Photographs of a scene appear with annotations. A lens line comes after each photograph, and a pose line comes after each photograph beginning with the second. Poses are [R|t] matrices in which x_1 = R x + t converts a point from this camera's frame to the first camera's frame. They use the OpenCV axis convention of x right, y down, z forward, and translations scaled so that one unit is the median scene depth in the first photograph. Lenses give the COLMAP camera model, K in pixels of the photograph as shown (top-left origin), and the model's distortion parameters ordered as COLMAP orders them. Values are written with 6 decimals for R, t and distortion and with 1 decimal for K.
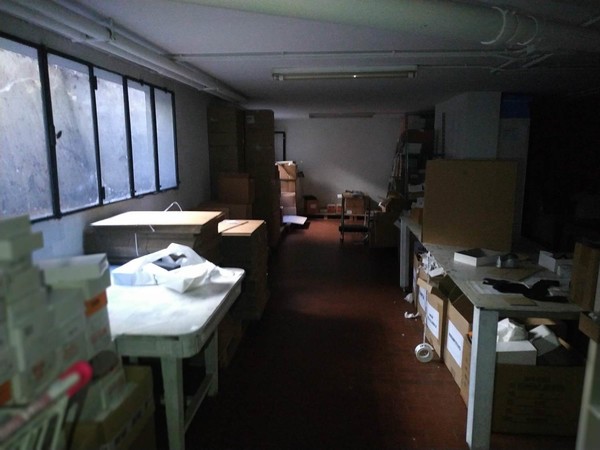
lens RADIAL K [[442.3, 0, 301.8], [0, 442.3, 225.3], [0, 0, 1]] dist [0.007894, -0.003101]
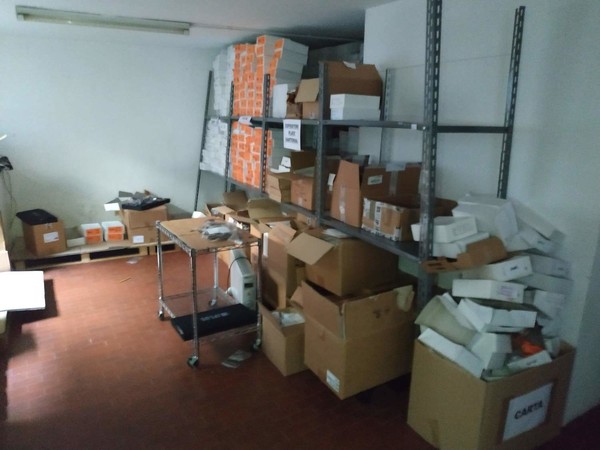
lens RADIAL K [[442.3, 0, 298.7], [0, 442.3, 220.8], [0, 0, 1]] dist [0.007894, -0.003101]
pose [[0.809167, -0.107123, 0.577731, -0.025752], [0.074409, 0.994006, 0.080092, -0.075000], [-0.582848, -0.021820, 0.812288, 0.512578]]
